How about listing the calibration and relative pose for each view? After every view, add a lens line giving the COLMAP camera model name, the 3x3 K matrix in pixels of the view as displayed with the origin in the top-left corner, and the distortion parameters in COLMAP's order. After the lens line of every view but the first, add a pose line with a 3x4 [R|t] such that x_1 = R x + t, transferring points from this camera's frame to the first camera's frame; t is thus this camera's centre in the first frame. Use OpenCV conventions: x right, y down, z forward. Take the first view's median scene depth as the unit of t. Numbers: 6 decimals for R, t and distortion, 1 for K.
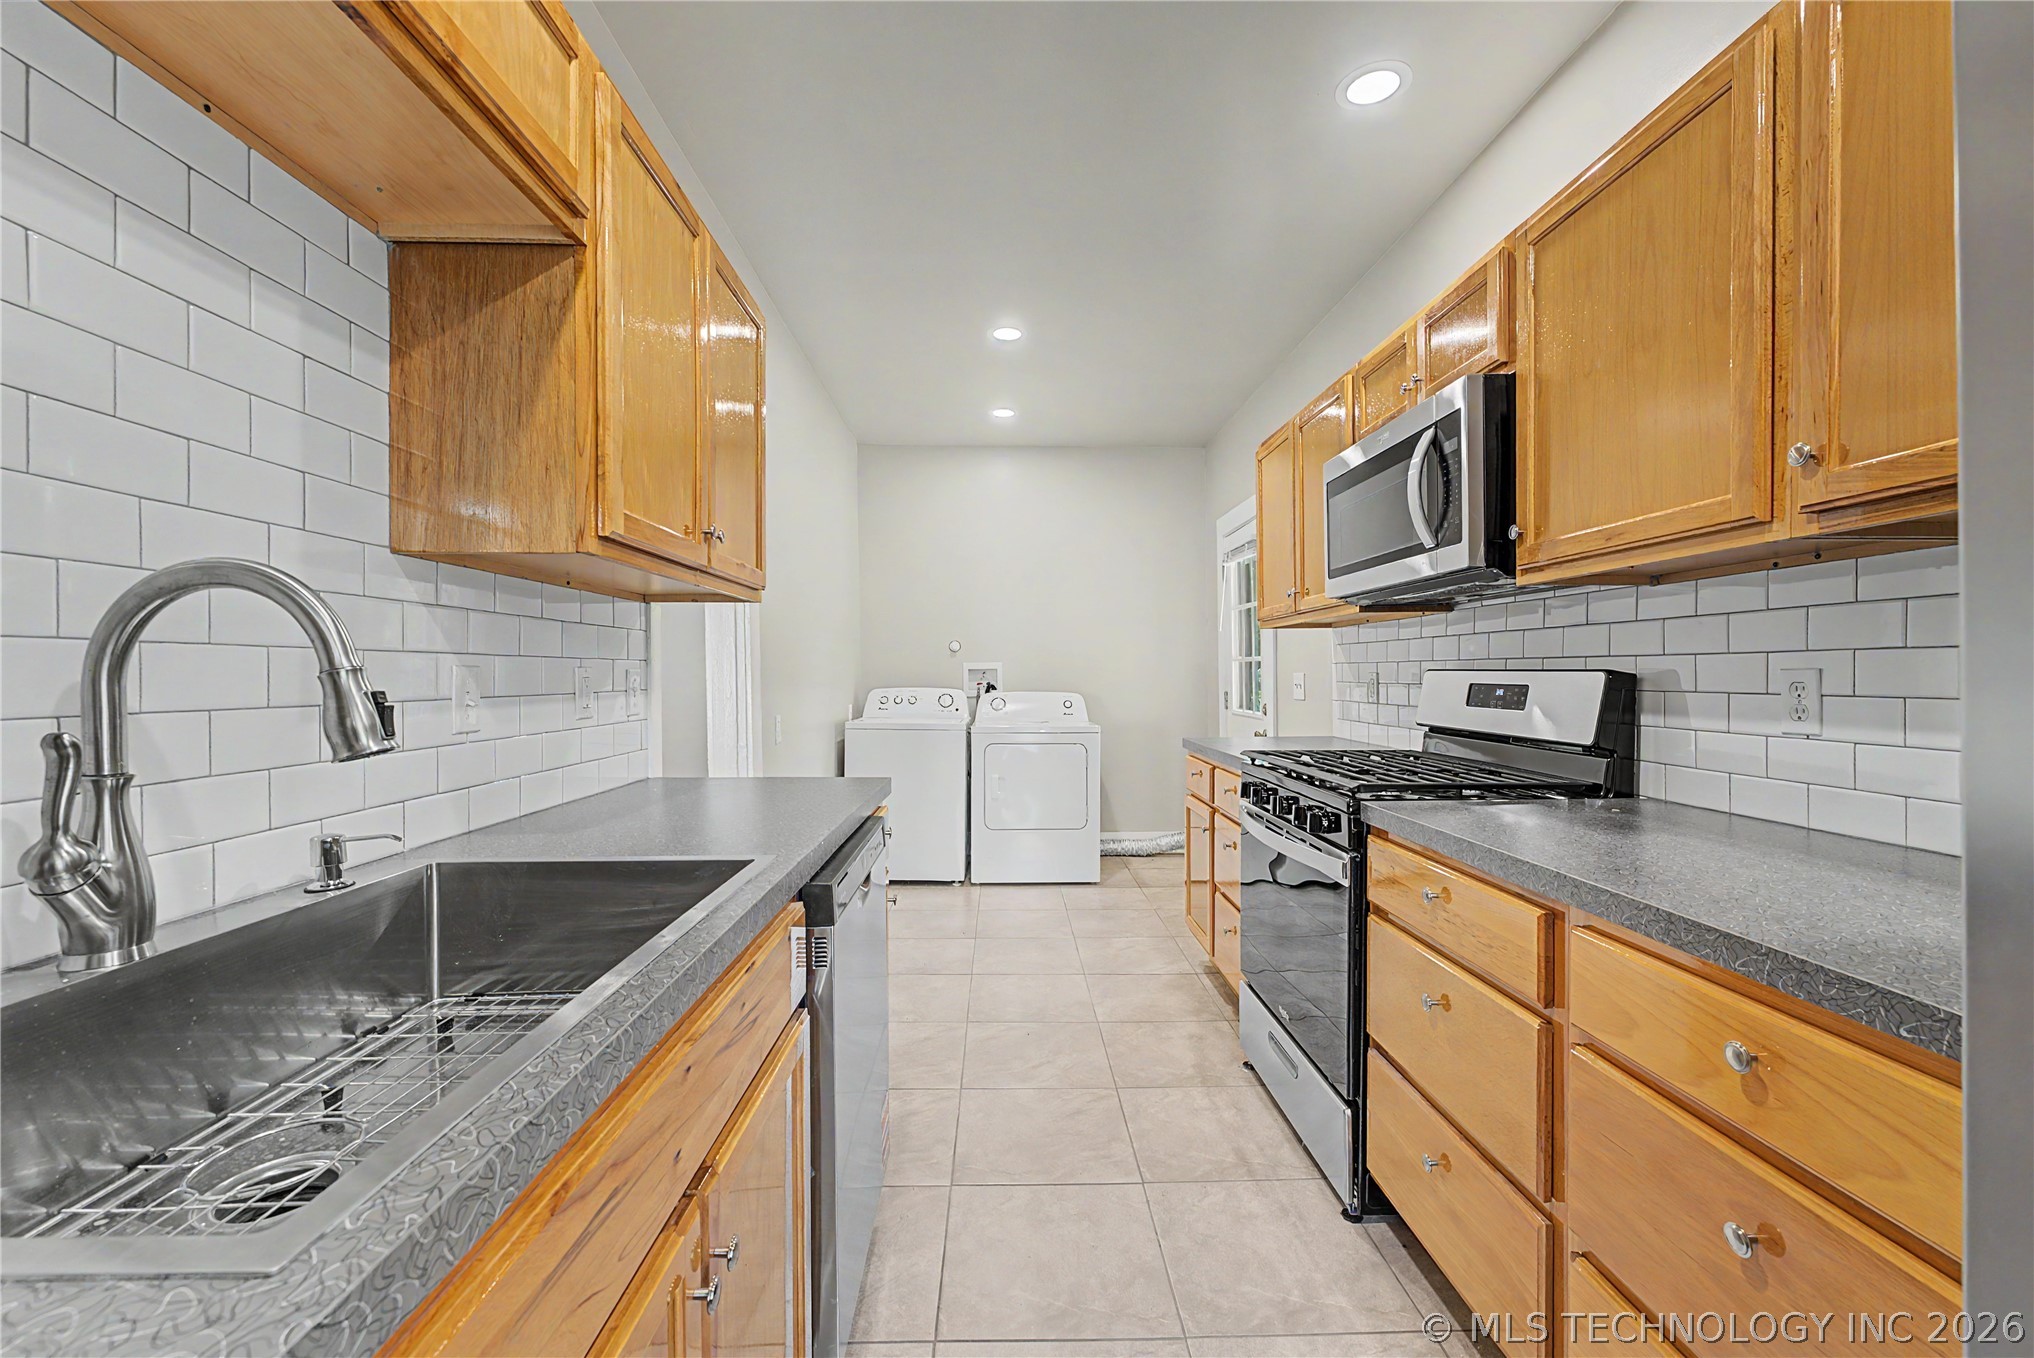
lens RADIAL K [[830.5, 0, 1019.3], [0, 830.5, 696.3], [0, 0, 1]] dist [-0.000456, 0.000071]
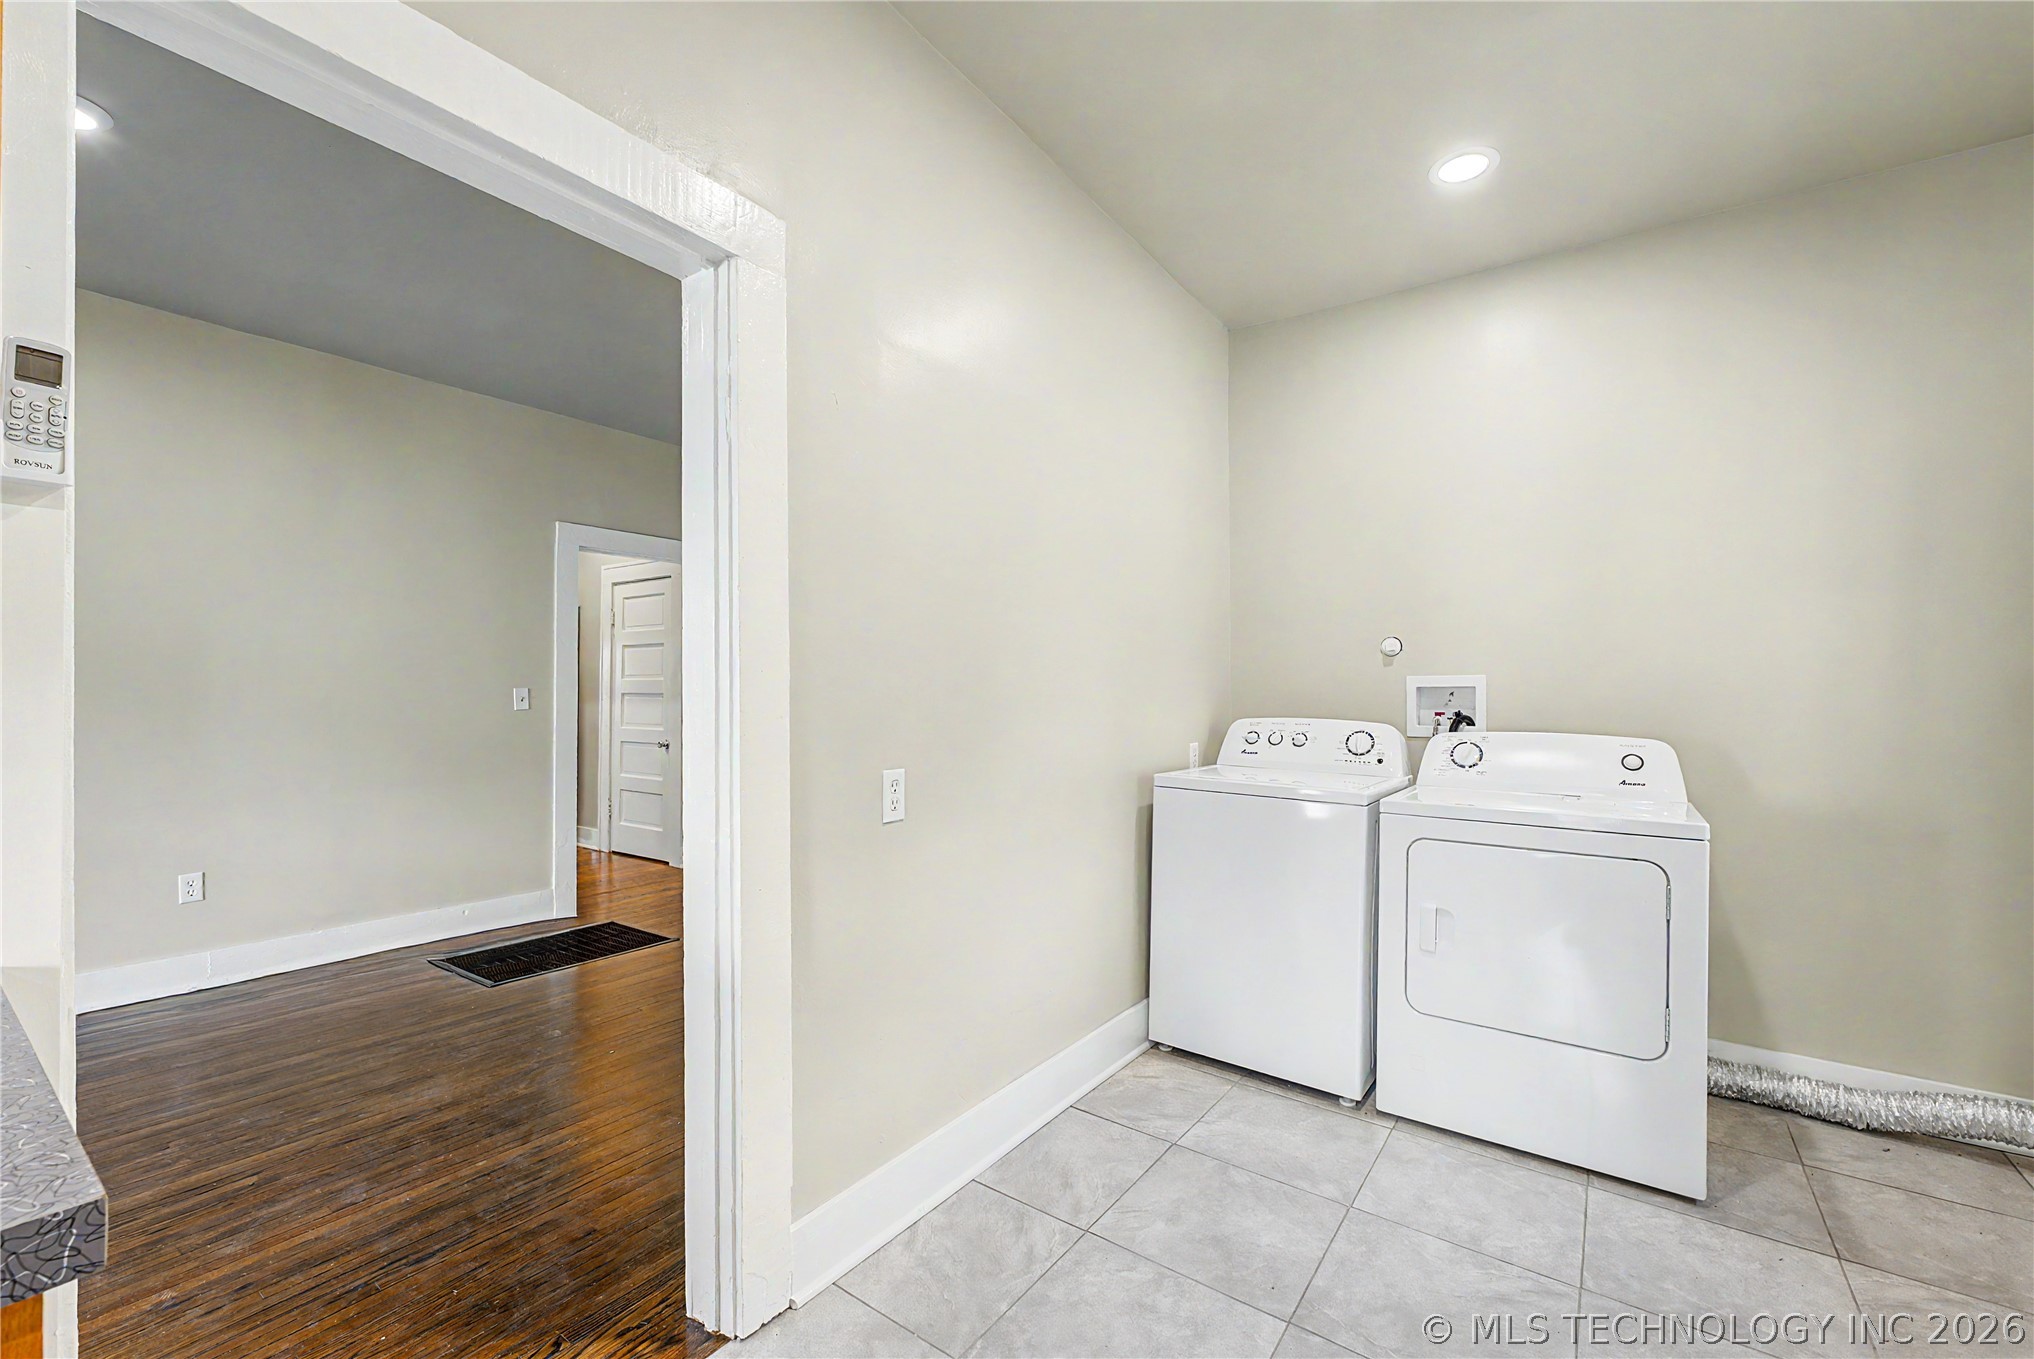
lens RADIAL K [[830.5, 0, 1019.3], [0, 830.5, 696.8], [0, 0, 1]] dist [-0.000456, 0.000071]
pose [[0.800478, 0.011632, -0.599249, 0.061812], [-0.022589, 0.999687, -0.010770, -0.014518], [0.598936, 0.022158, 0.800490, 0.409509]]
